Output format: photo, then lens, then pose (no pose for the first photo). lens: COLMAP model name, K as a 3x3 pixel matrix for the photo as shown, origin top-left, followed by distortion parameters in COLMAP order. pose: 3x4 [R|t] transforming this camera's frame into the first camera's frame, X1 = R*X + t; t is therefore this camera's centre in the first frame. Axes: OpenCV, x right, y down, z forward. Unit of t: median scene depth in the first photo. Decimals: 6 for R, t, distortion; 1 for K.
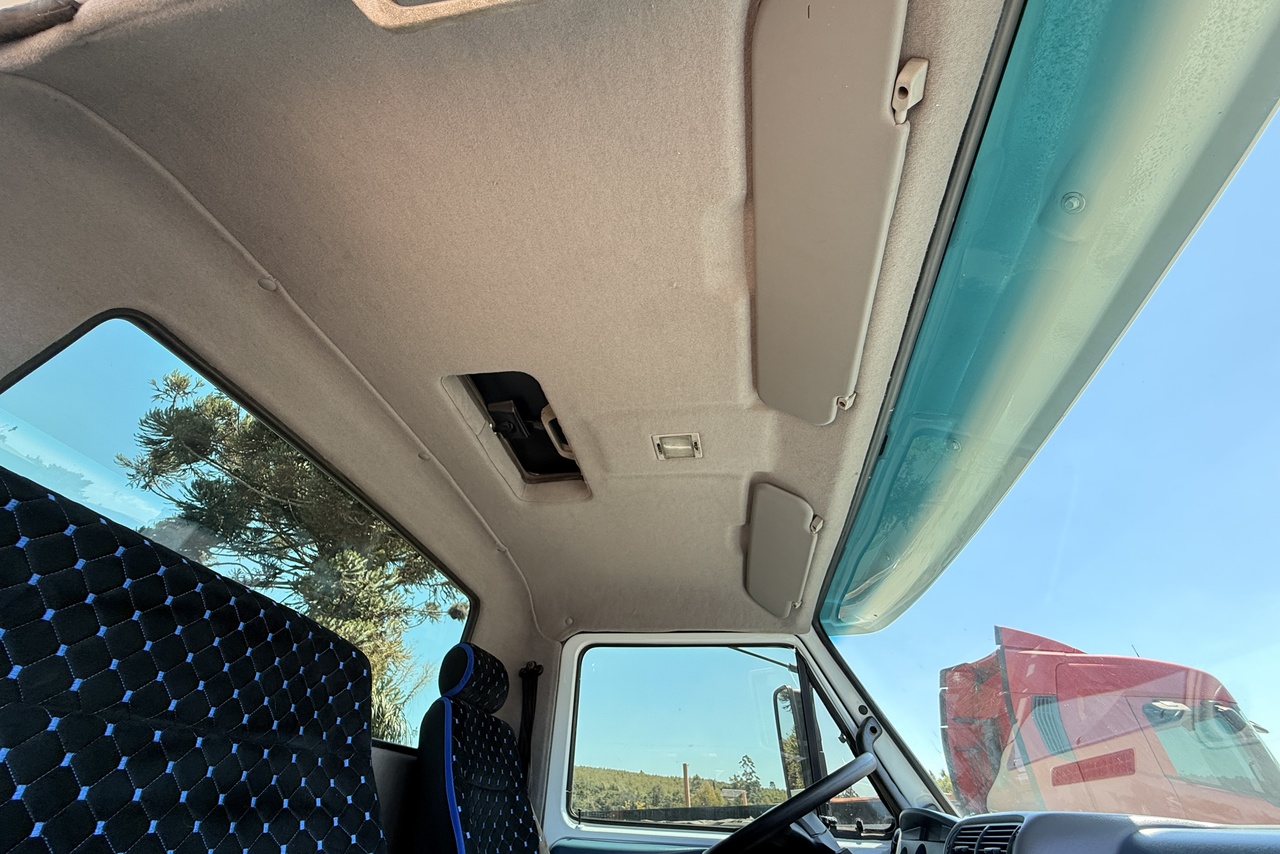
lens RADIAL K [[511.3, 0, 635.1], [0, 511.3, 427.3], [0, 0, 1]] dist [0.001042, -0.000020]
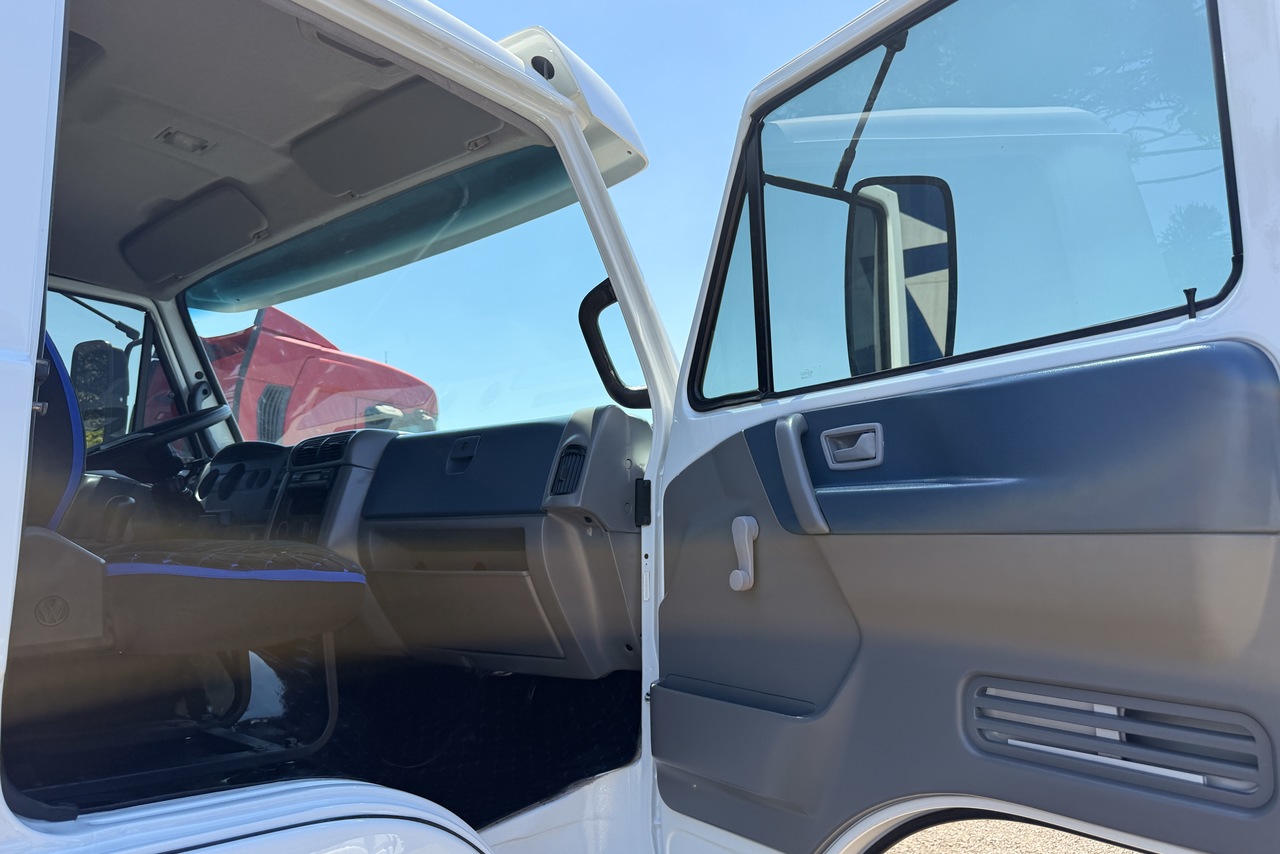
lens RADIAL K [[895.3, 0, 642.0], [0, 895.3, 435.8], [0, 0, 1]] dist [0.078167, -0.119355]
pose [[0.510117, 0.074749, 0.856851, -0.659586], [-0.515076, 0.824378, 0.234729, -0.254214], [-0.688823, -0.561082, 0.459031, -0.553622]]
